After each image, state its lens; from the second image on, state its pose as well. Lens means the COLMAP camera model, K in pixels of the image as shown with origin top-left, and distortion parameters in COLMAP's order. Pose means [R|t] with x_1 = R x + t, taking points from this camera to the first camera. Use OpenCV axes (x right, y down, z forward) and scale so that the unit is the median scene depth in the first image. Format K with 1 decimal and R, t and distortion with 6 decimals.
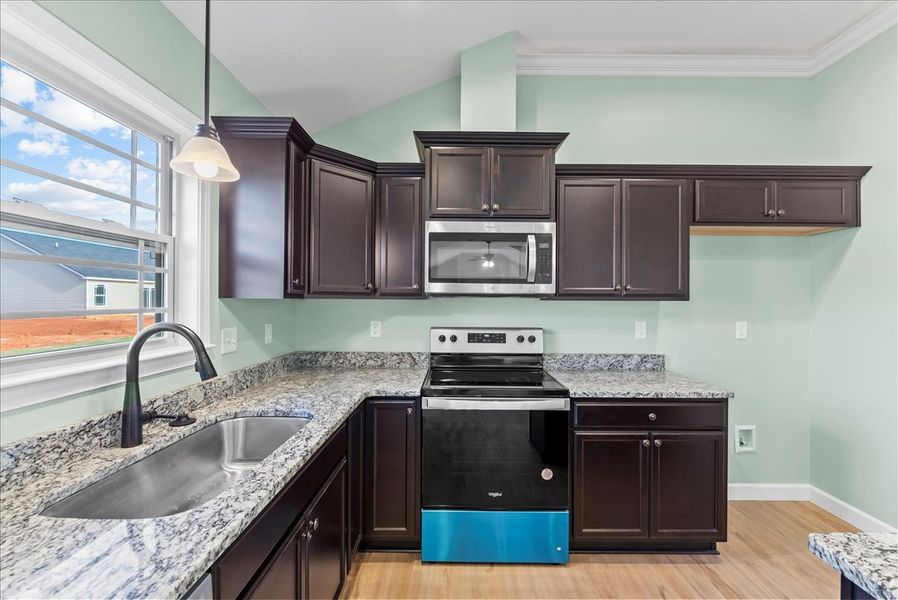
lens RADIAL K [[363.6, 0, 451.7], [0, 363.6, 300.8], [0, 0, 1]] dist [-0.006981, 0.000011]
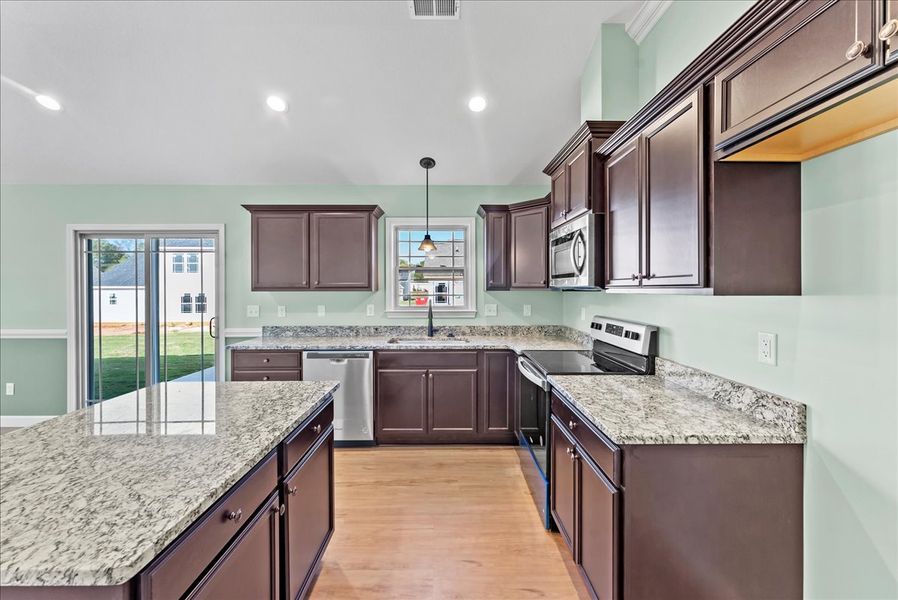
lens RADIAL K [[359.5, 0, 451.3], [0, 359.5, 289.5], [0, 0, 1]] dist [-0.000314, -0.000017]
pose [[0.018897, -0.001390, -0.999820, 1.254151], [0.000154, 0.999999, -0.001388, -0.008935], [0.999821, -0.000127, 0.018897, 0.606717]]
